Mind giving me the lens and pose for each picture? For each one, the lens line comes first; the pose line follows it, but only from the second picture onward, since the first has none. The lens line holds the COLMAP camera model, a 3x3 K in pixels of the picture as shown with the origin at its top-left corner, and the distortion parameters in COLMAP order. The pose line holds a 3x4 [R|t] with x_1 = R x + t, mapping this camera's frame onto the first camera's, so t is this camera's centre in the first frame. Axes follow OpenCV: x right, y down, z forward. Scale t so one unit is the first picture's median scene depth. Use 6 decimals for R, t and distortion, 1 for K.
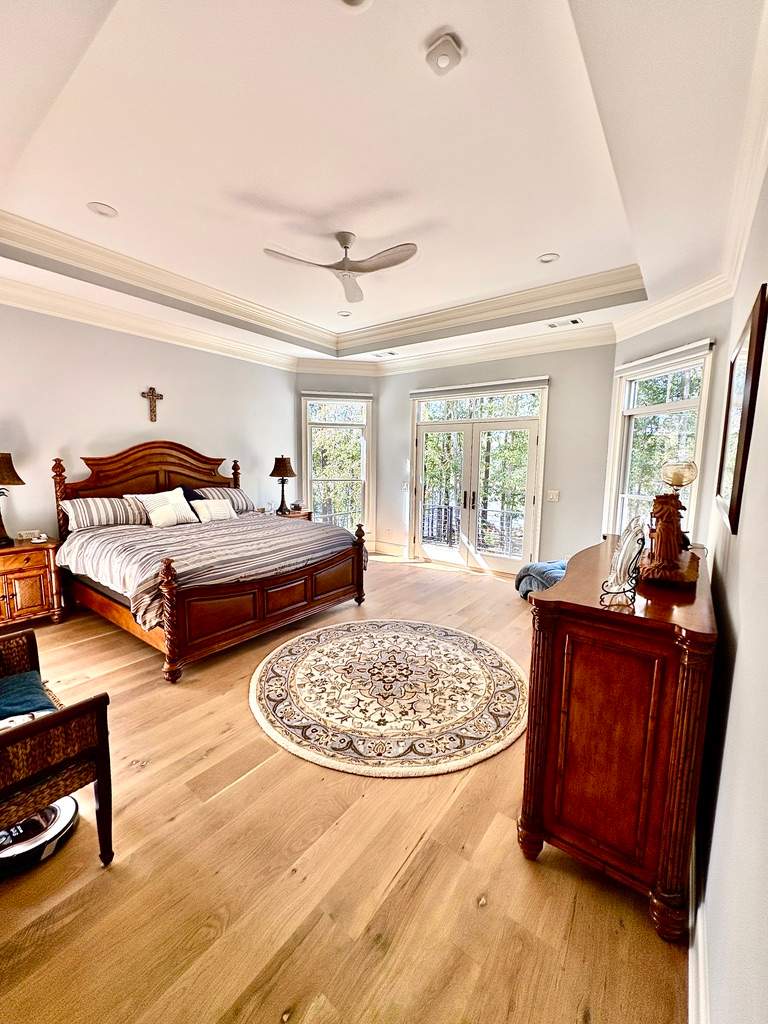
lens RADIAL K [[404.9, 0, 382.9], [0, 404.9, 510.2], [0, 0, 1]] dist [-0.001999, -0.000092]
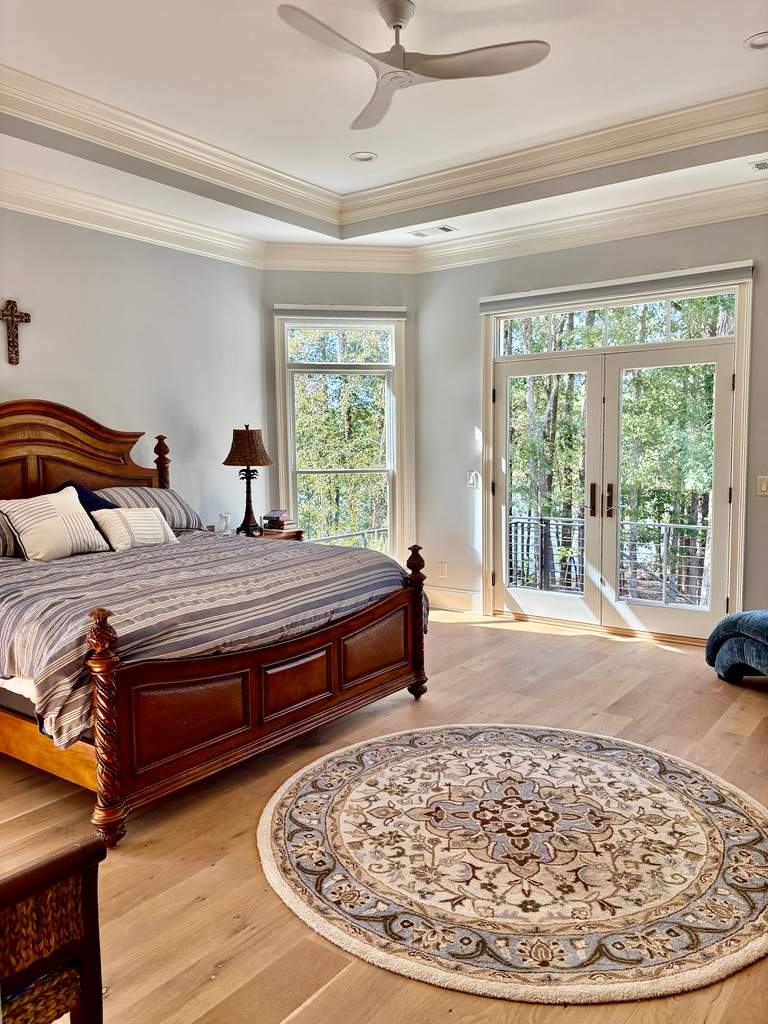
lens RADIAL K [[770.7, 0, 381.6], [0, 770.7, 516.9], [0, 0, 1]] dist [0.030789, -0.034059]
pose [[0.999658, -0.026080, 0.001826, -0.130678], [0.026120, 0.999296, -0.026938, 0.029054], [-0.001122, 0.026976, 0.999635, -0.014606]]
